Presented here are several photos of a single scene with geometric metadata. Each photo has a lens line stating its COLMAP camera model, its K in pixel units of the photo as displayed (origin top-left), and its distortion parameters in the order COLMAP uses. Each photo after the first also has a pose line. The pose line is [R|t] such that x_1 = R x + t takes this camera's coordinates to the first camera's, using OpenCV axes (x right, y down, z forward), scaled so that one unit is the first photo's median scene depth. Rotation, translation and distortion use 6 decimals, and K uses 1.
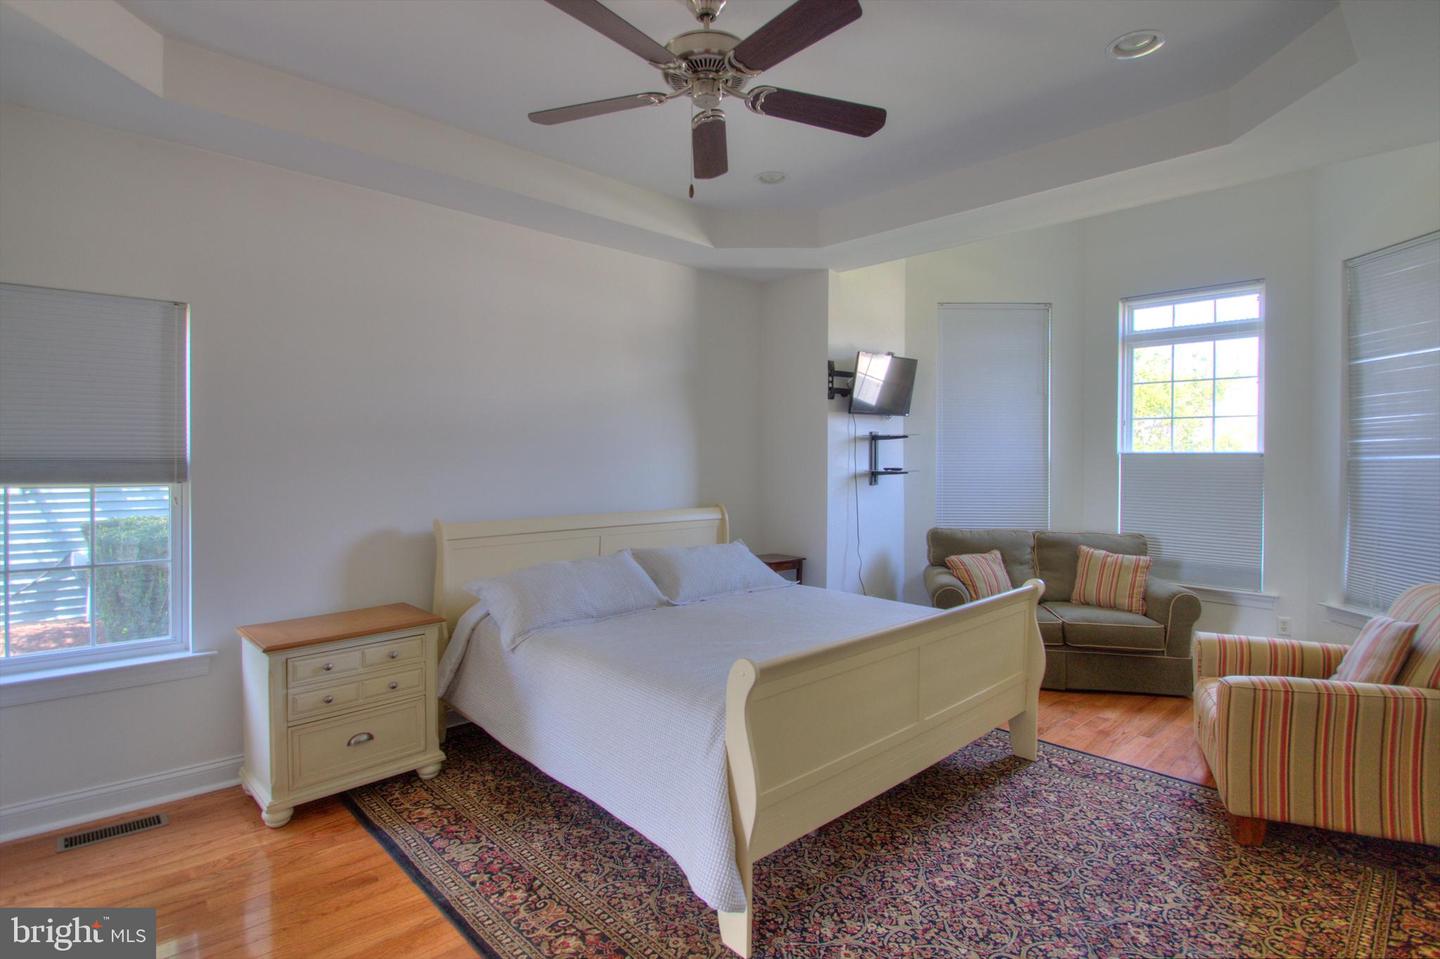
lens RADIAL K [[721.1, 0, 721.6], [0, 721.1, 475.5], [0, 0, 1]] dist [-0.001944, -0.000220]
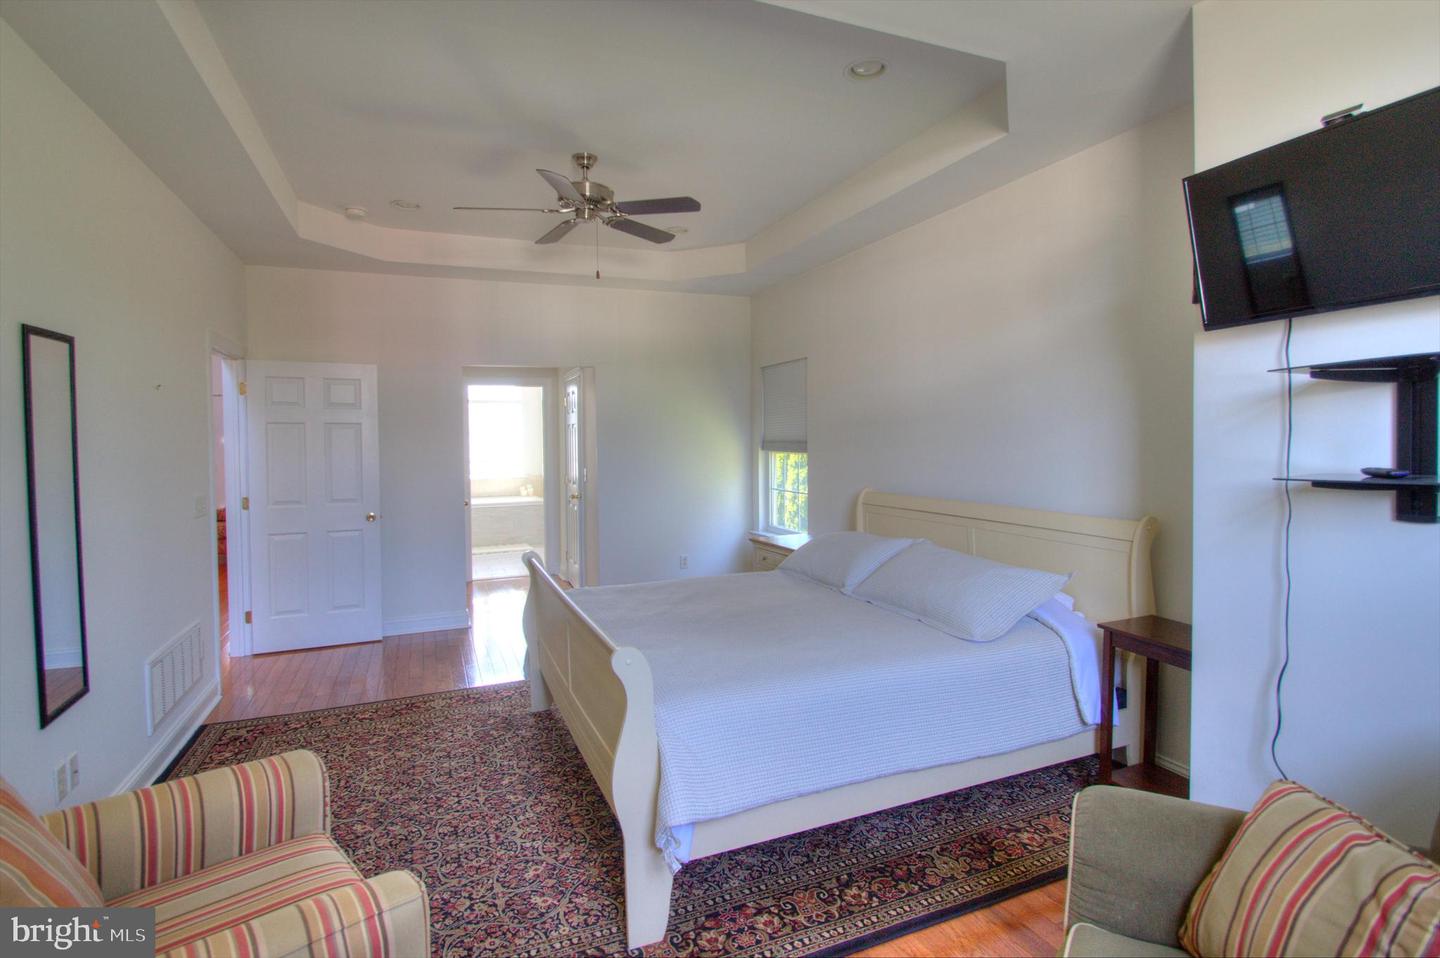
lens RADIAL K [[721.1, 0, 723.0], [0, 721.1, 472.3], [0, 0, 1]] dist [-0.001944, -0.000220]
pose [[-0.356903, 0.040527, -0.933262, 1.259683], [-0.017484, 0.998594, 0.050051, -0.036589], [0.933978, 0.034180, -0.355692, 1.690193]]
